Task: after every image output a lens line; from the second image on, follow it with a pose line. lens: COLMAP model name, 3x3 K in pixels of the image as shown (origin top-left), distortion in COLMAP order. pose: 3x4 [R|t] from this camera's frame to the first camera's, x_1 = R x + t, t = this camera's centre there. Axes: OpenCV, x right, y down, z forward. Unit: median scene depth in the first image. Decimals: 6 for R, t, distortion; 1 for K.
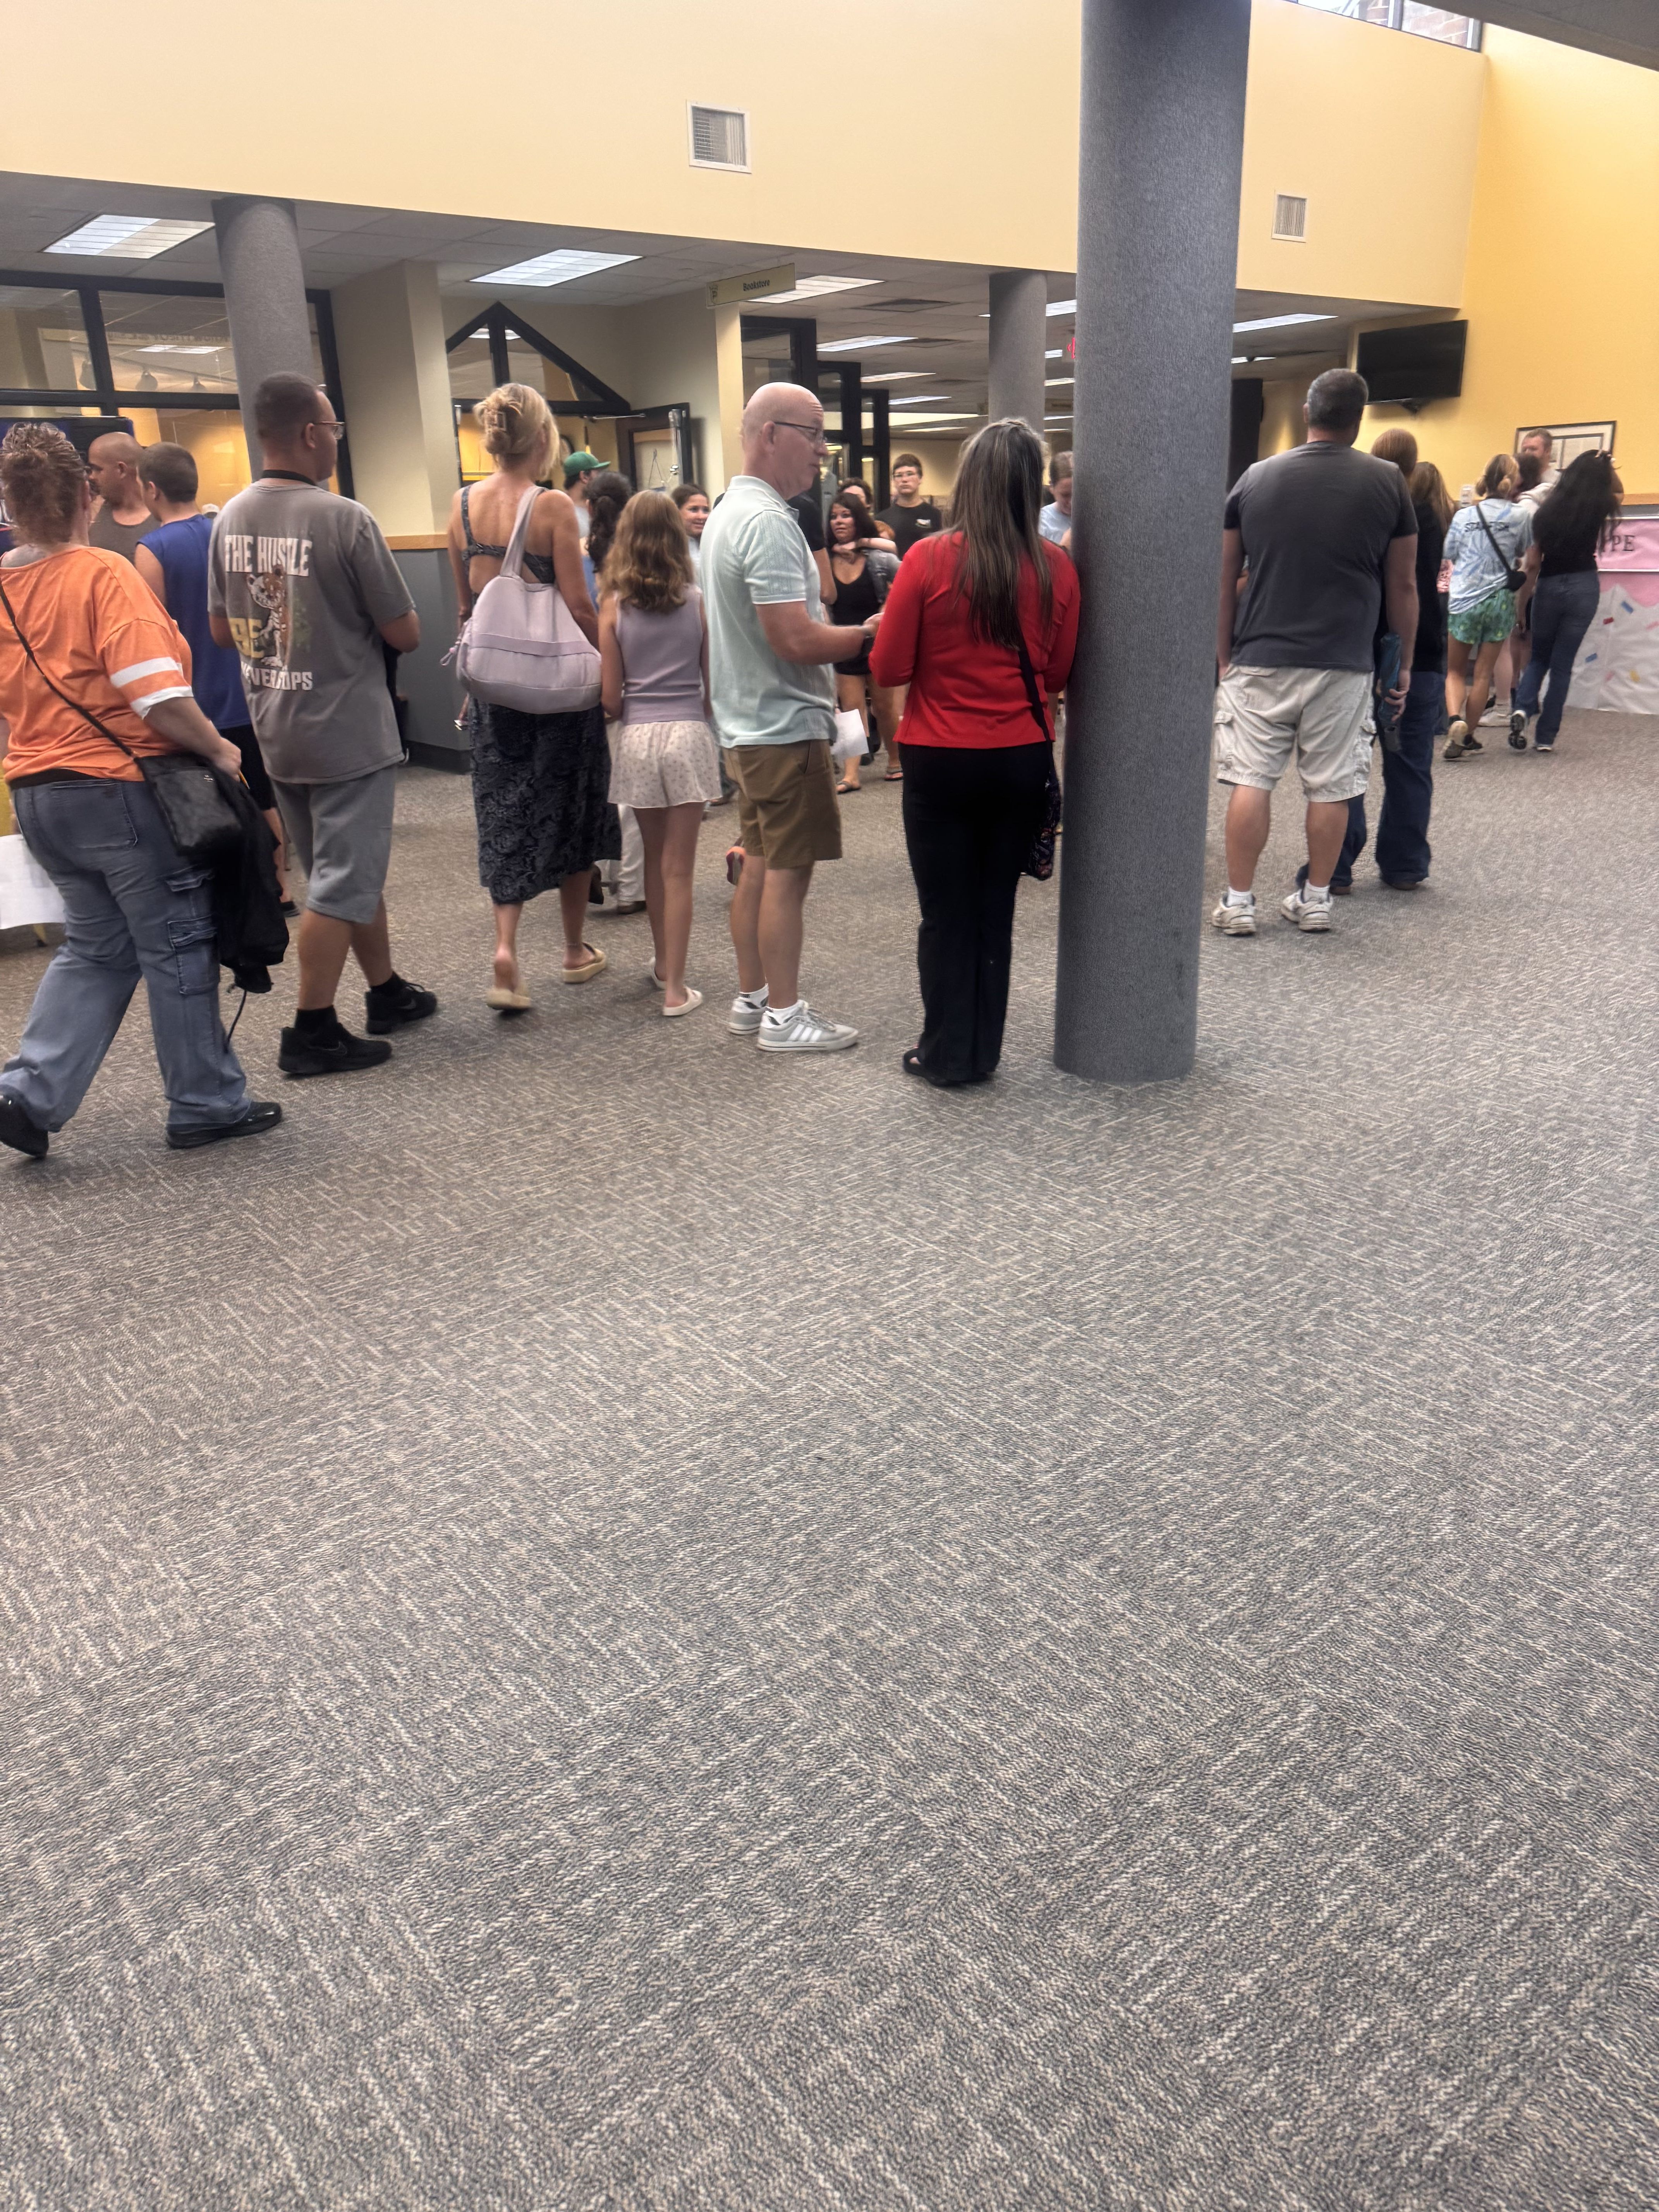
lens RADIAL K [[1570.2, 0, 829.5], [0, 1570.2, 1106.0], [0, 0, 1]] dist [0.002299, -0.018902]
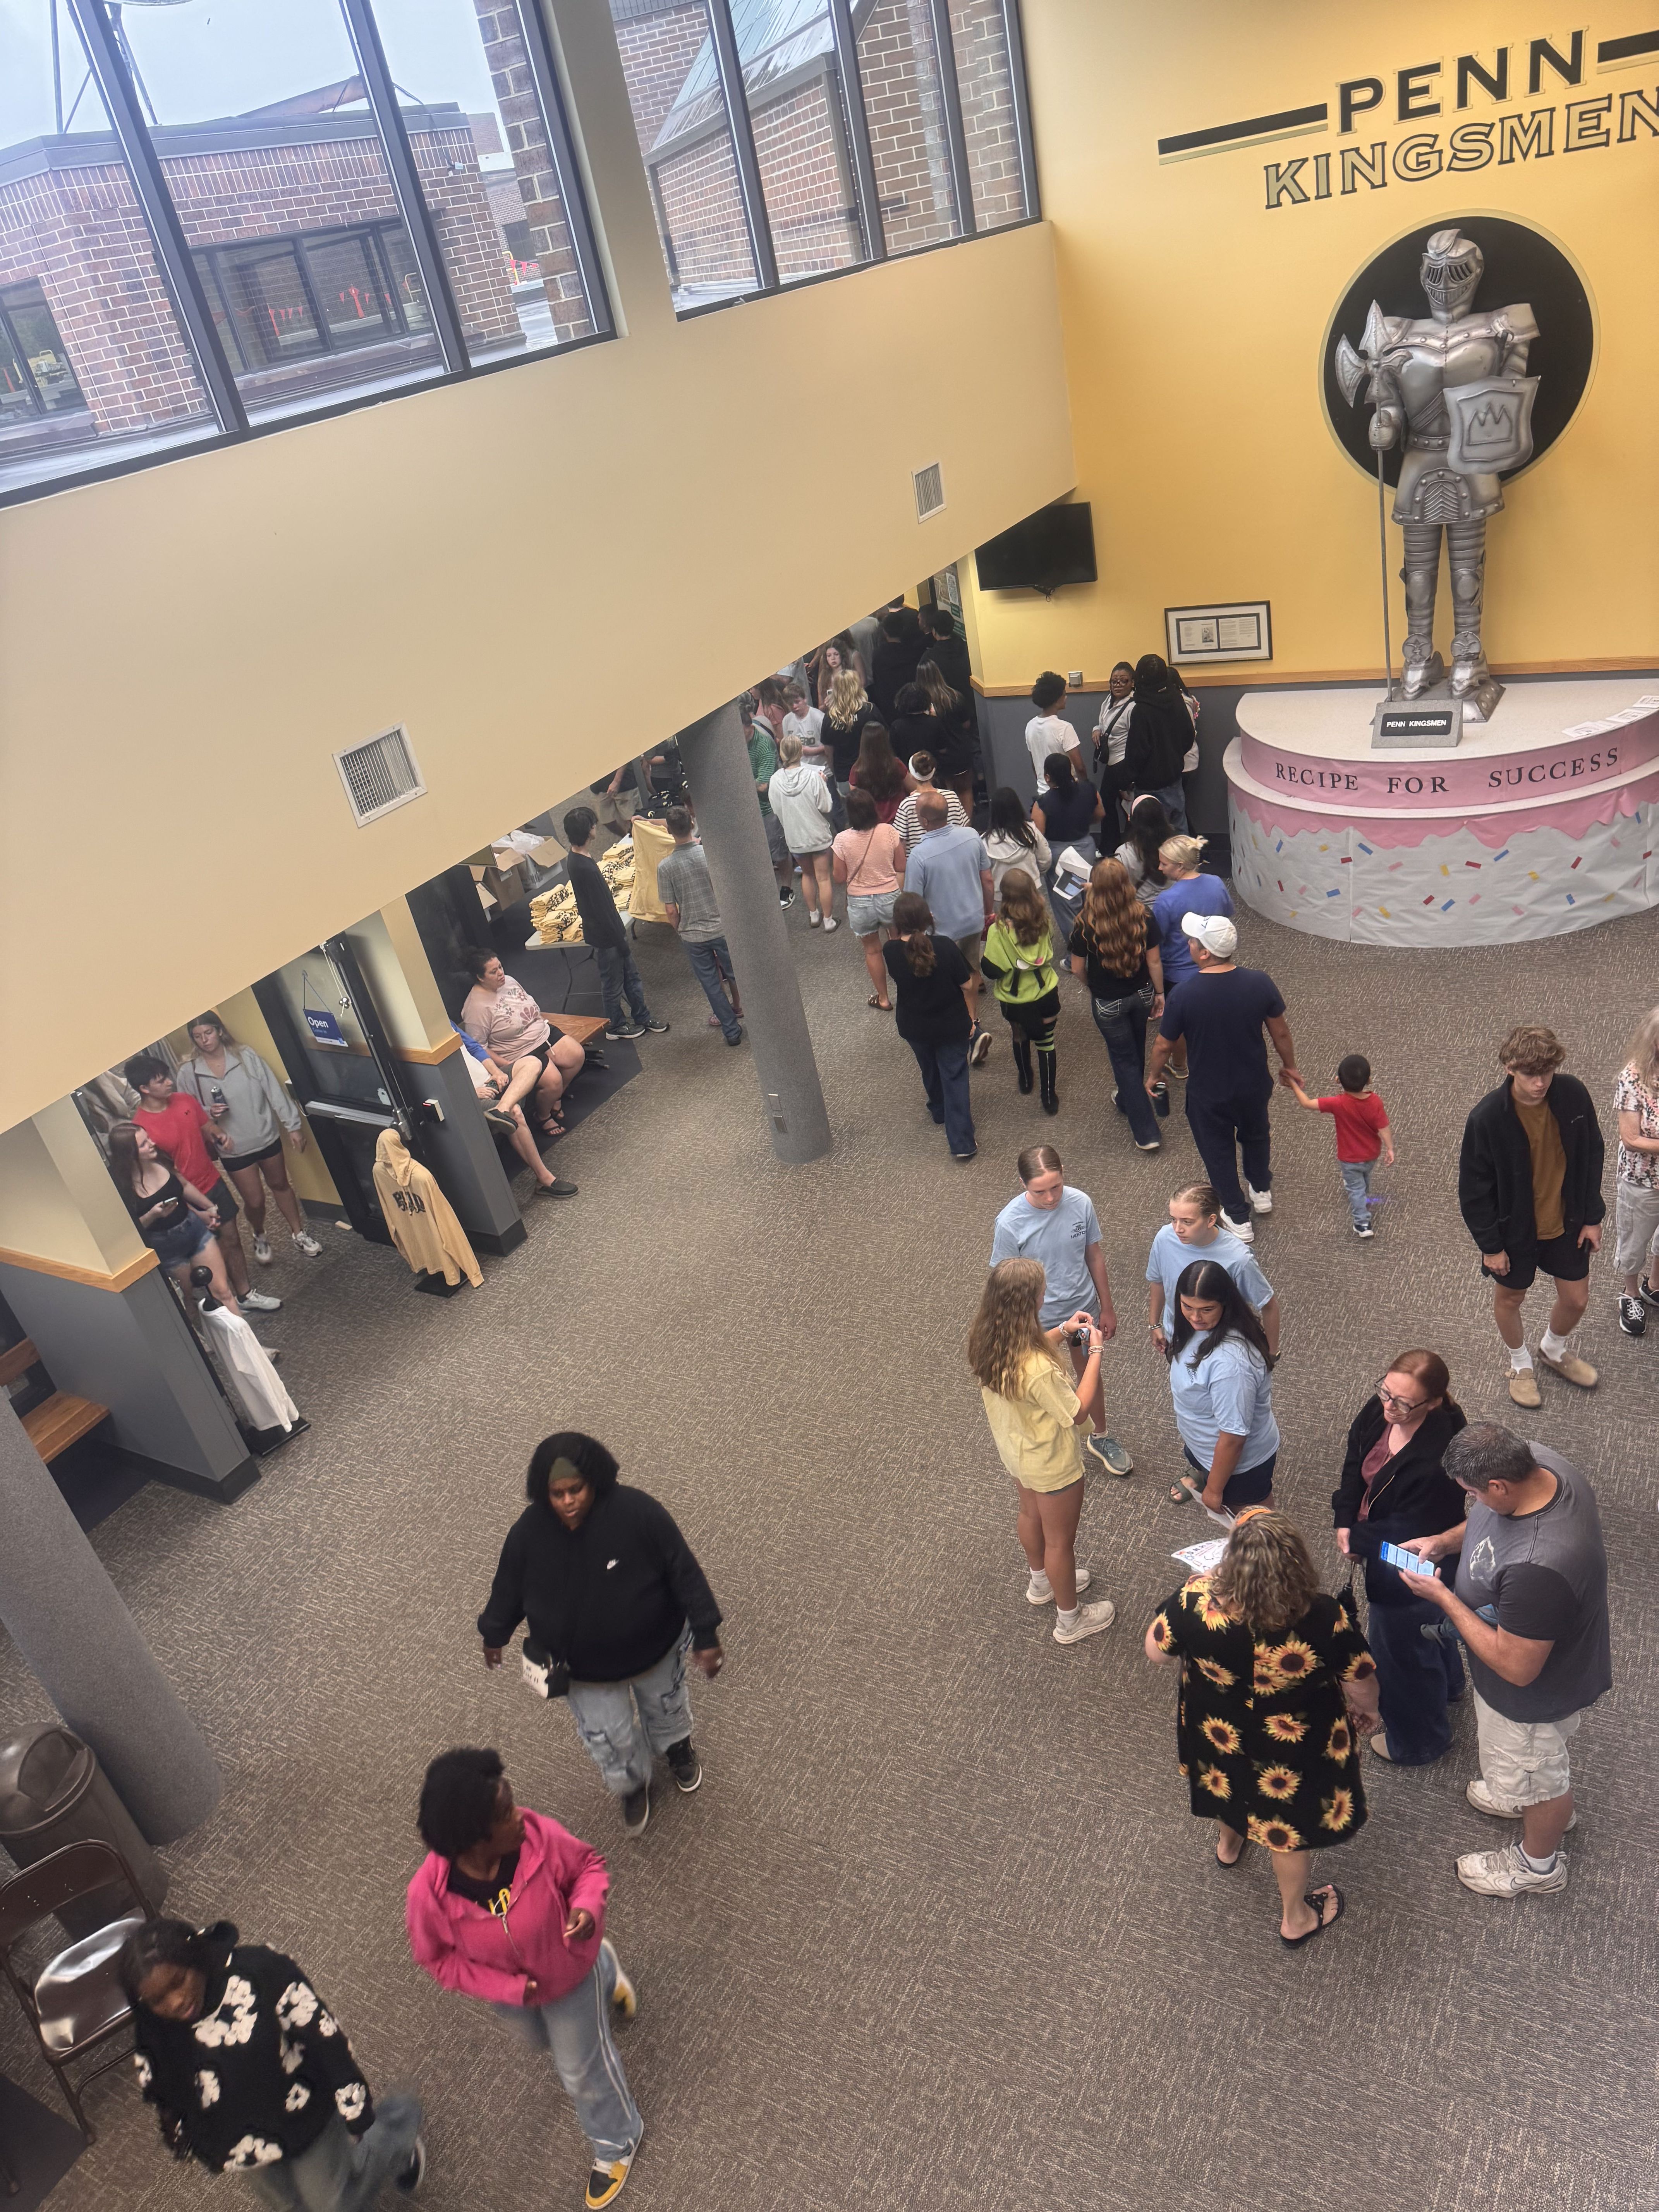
lens RADIAL K [[1570.2, 0, 829.5], [0, 1570.2, 1106.0], [0, 0, 1]] dist [0.002299, -0.018902]
pose [[0.919822, -0.303990, 0.248028, -0.083686], [0.273802, 0.950154, 0.149129, -0.400378], [-0.280998, -0.069261, 0.957206, 0.153010]]
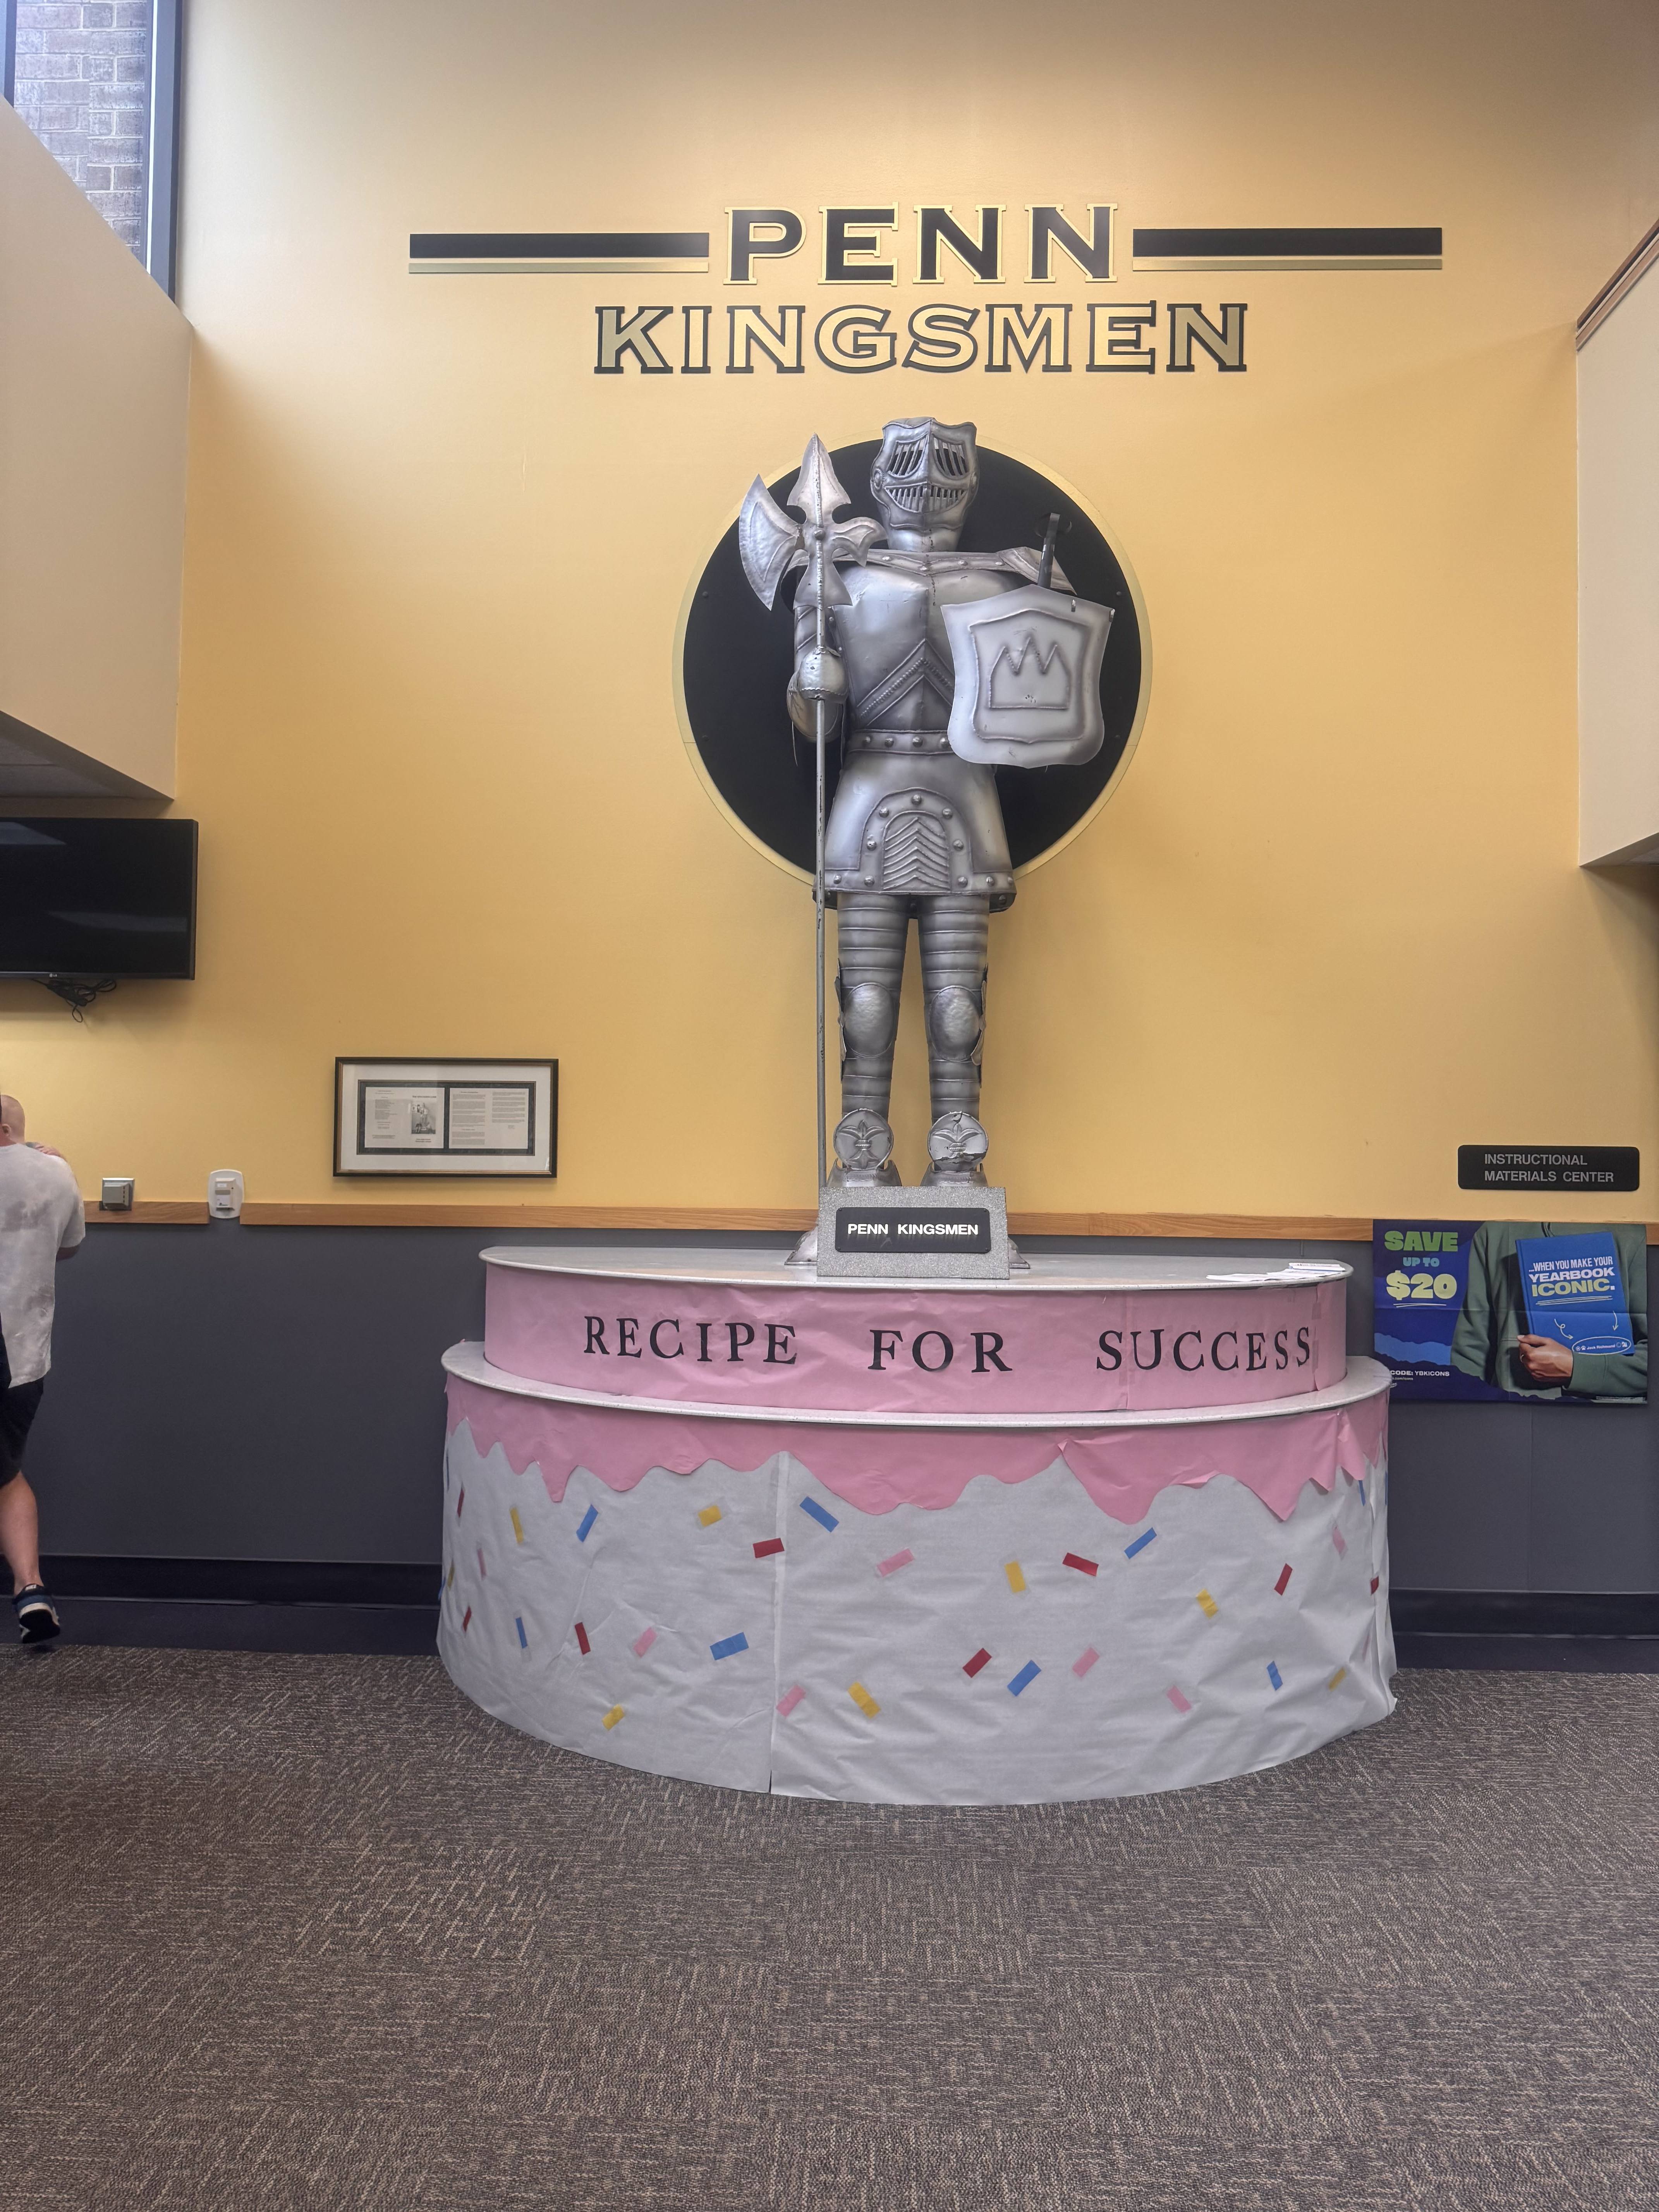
lens RADIAL K [[1579.8, 0, 829.5], [0, 1579.8, 1106.0], [0, 0, 1]] dist [0.104341, -0.144515]
pose [[0.656933, 0.067303, 0.750939, 0.221055], [0.234875, 0.928175, -0.288660, -0.297201], [-0.716431, 0.366007, 0.593941, 0.736114]]
